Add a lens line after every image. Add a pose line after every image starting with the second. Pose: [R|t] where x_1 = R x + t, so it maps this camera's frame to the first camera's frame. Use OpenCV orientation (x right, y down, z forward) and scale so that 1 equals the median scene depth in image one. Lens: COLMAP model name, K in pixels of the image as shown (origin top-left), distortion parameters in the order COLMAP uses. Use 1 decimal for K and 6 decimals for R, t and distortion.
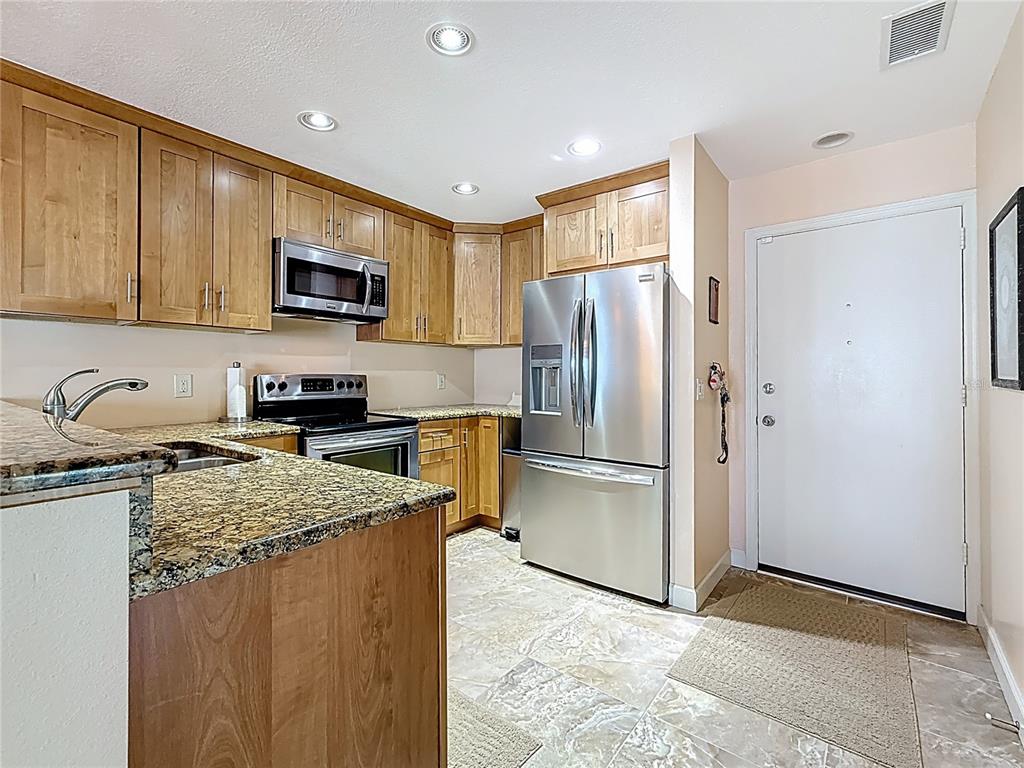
lens RADIAL K [[465.0, 0, 501.5], [0, 465.0, 375.9], [0, 0, 1]] dist [0.007832, -0.000854]
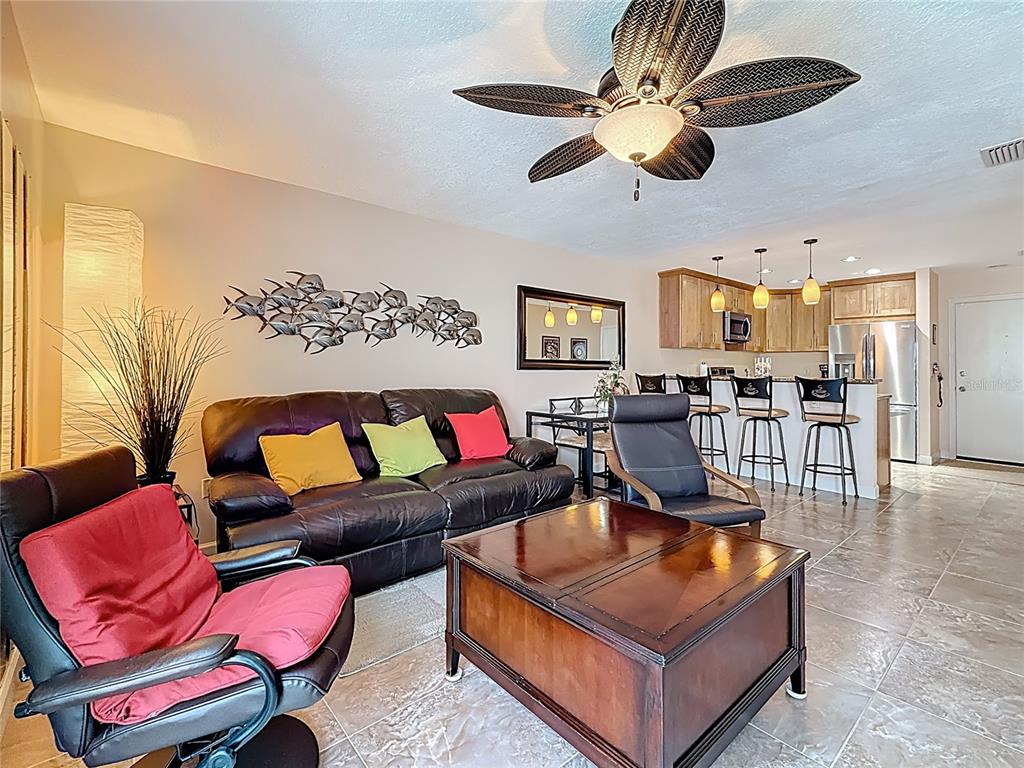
lens RADIAL K [[465.0, 0, 505.4], [0, 465.0, 370.9], [0, 0, 1]] dist [0.007832, -0.000854]
pose [[0.980622, 0.002559, -0.195894, -1.107959], [-0.002071, 0.999994, 0.002694, 0.011603], [0.195899, -0.002236, 0.980621, -1.580005]]
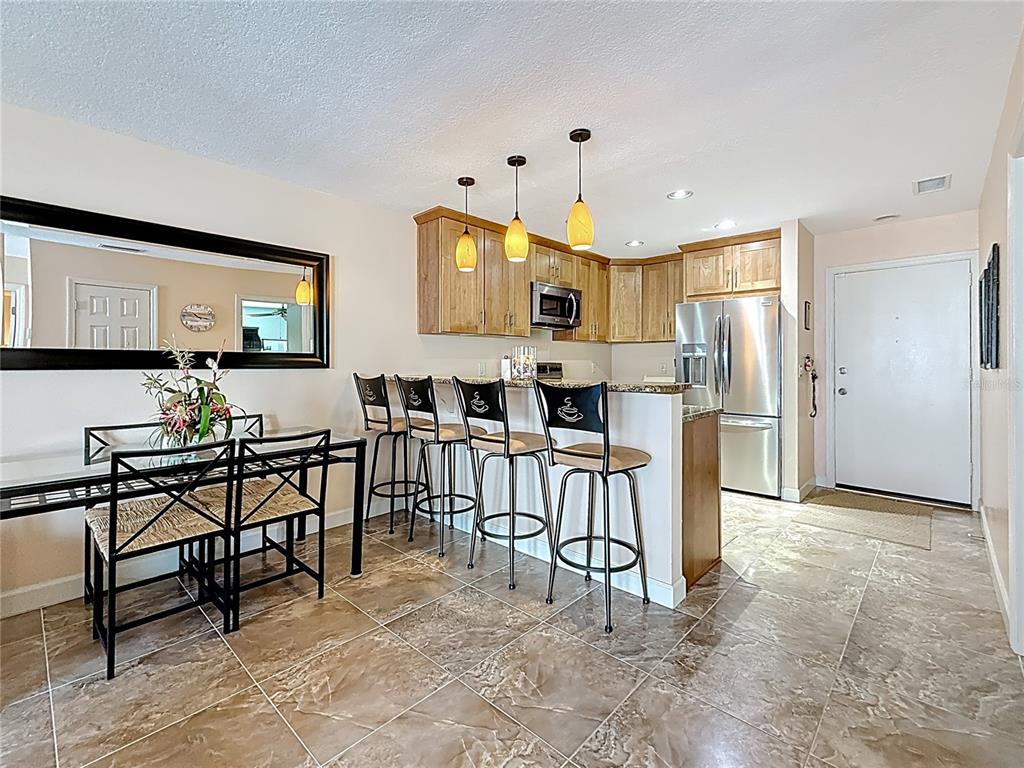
lens RADIAL K [[465.0, 0, 497.9], [0, 465.0, 367.1], [0, 0, 1]] dist [0.007832, -0.000854]
pose [[0.996379, -0.003045, -0.084971, -0.458801], [0.003340, 0.999989, 0.003334, 0.006210], [0.084960, -0.003606, 0.996378, -0.676075]]
